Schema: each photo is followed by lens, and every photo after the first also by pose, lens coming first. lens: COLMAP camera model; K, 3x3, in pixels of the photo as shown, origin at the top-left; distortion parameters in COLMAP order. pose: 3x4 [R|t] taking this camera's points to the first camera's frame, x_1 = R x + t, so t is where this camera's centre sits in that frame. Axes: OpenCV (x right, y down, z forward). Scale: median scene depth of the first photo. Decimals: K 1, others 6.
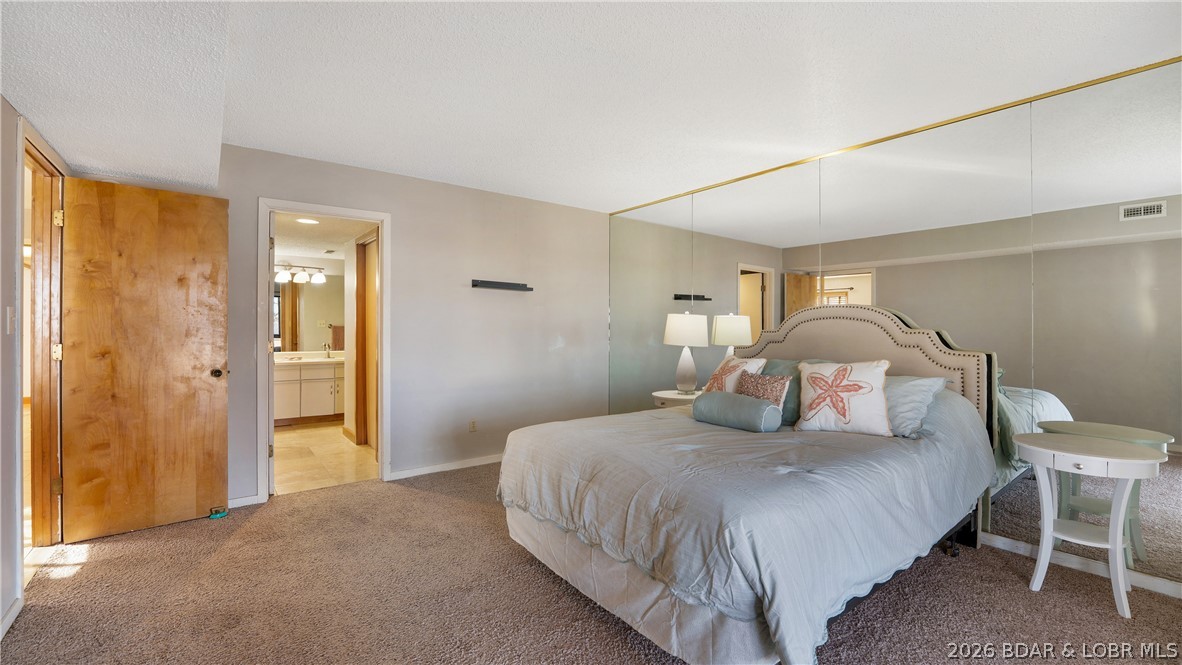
lens RADIAL K [[499.7, 0, 583.8], [0, 499.7, 327.2], [0, 0, 1]] dist [-0.023455, 0.000238]
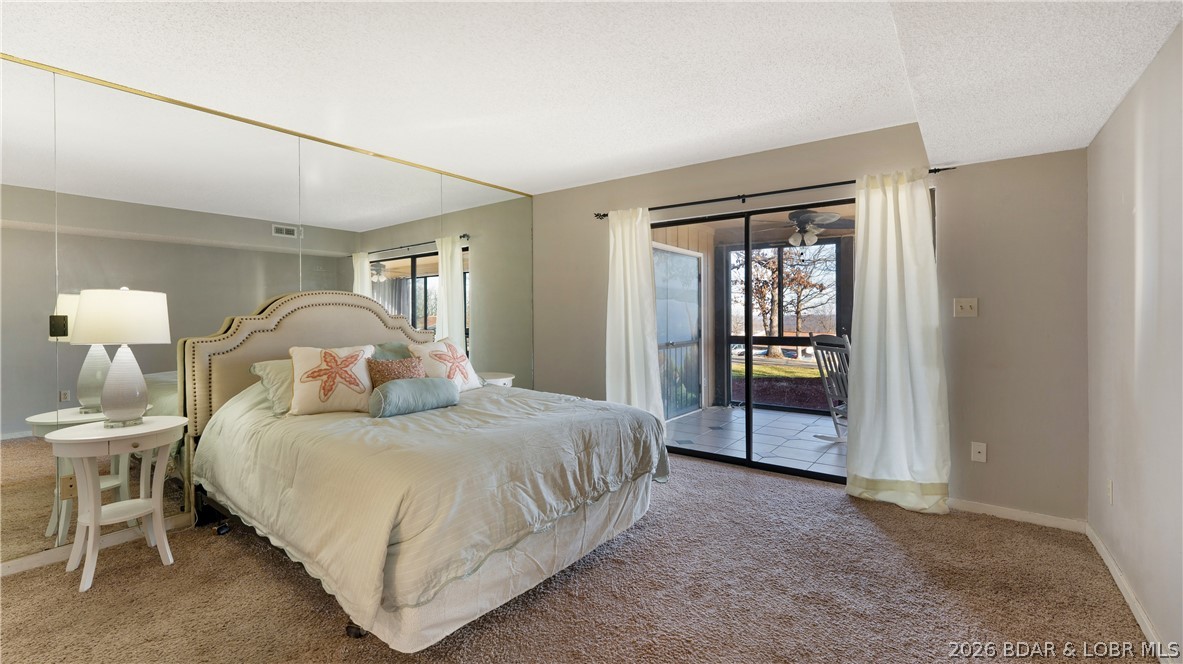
lens RADIAL K [[500.2, 0, 584.3], [0, 500.2, 326.7], [0, 0, 1]] dist [-0.023455, 0.000238]
pose [[-0.271839, -0.020225, 0.962130, -1.034534], [0.000924, 0.999773, 0.021277, 0.009887], [-0.962342, 0.006673, -0.271758, 1.277451]]
